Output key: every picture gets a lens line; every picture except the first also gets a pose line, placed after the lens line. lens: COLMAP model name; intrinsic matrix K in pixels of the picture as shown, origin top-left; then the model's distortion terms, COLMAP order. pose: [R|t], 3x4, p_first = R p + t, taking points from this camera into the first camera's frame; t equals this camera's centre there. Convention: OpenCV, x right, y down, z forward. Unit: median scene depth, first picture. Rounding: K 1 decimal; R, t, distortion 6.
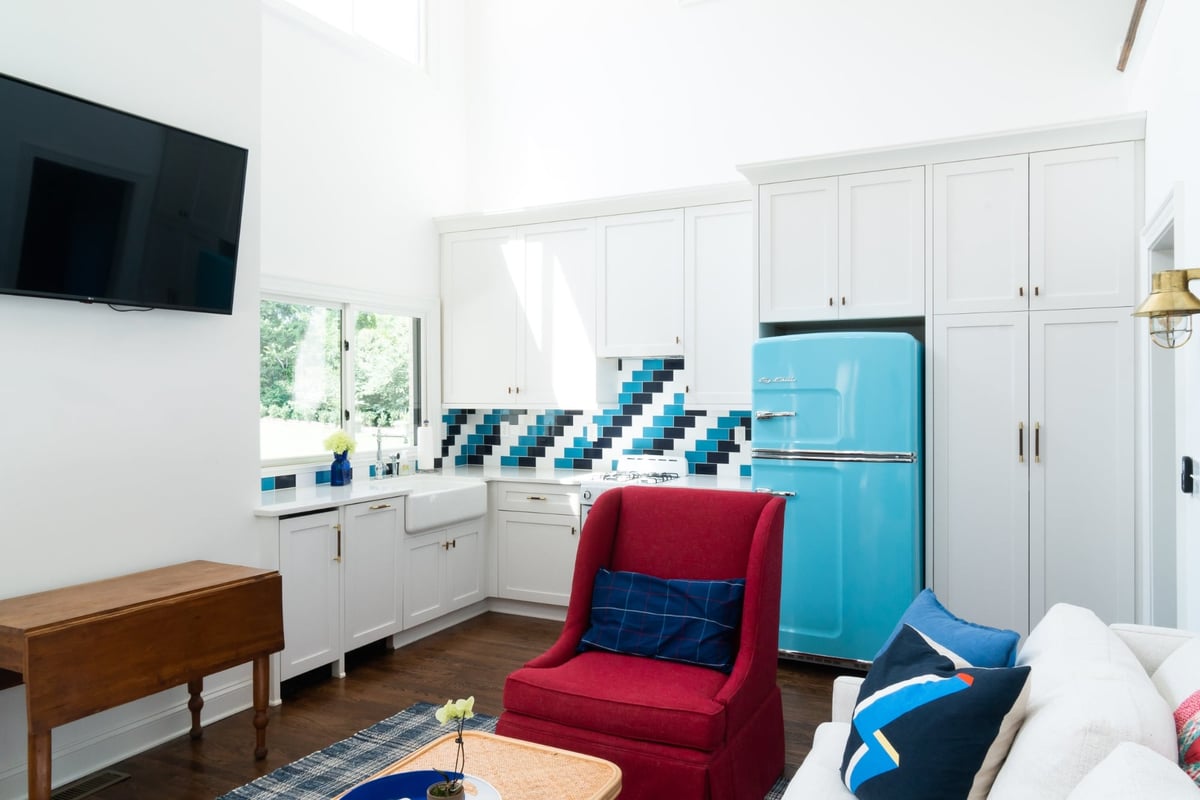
lens RADIAL K [[826.9, 0, 598.9], [0, 826.9, 398.9], [0, 0, 1]] dist [-0.007831, 0.002595]
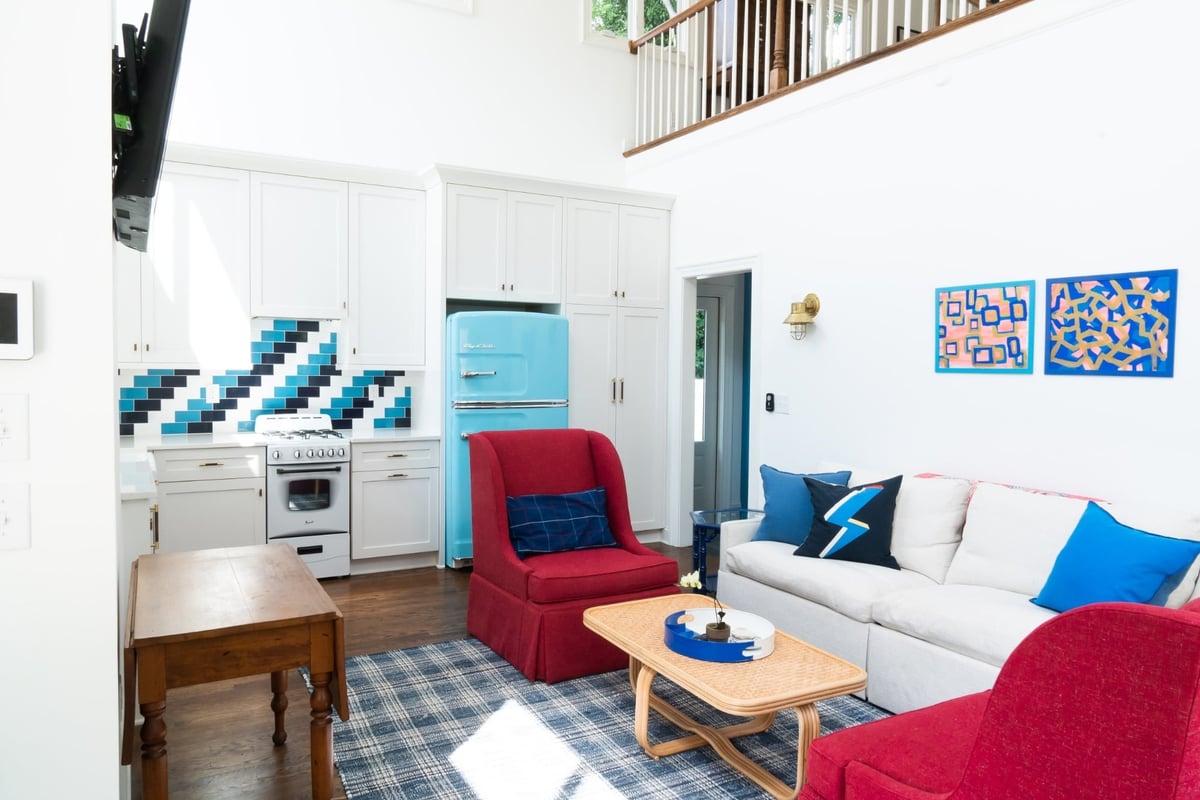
lens RADIAL K [[826.9, 0, 591.9], [0, 826.9, 400.6], [0, 0, 1]] dist [-0.007831, 0.002595]
pose [[0.553323, -0.030434, 0.832411, -0.567390], [-0.011379, 0.998963, 0.044087, 0.001933], [-0.832889, -0.033866, 0.552402, 0.118675]]
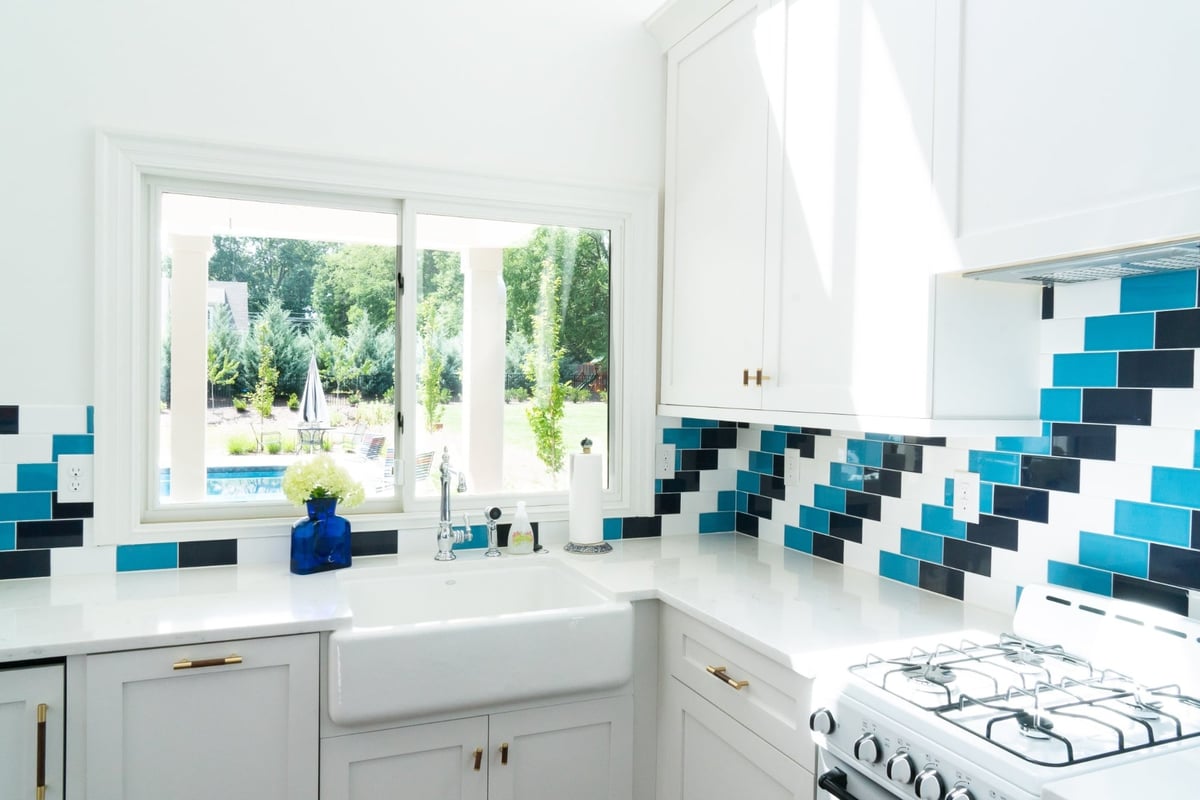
lens RADIAL K [[826.9, 0, 604.1], [0, 826.9, 401.4], [0, 0, 1]] dist [-0.007831, 0.002595]
pose [[0.764142, 0.023735, -0.644611, 0.103470], [-0.018897, 0.999718, 0.014409, -0.003110], [0.644771, 0.001171, 0.764375, 0.640663]]
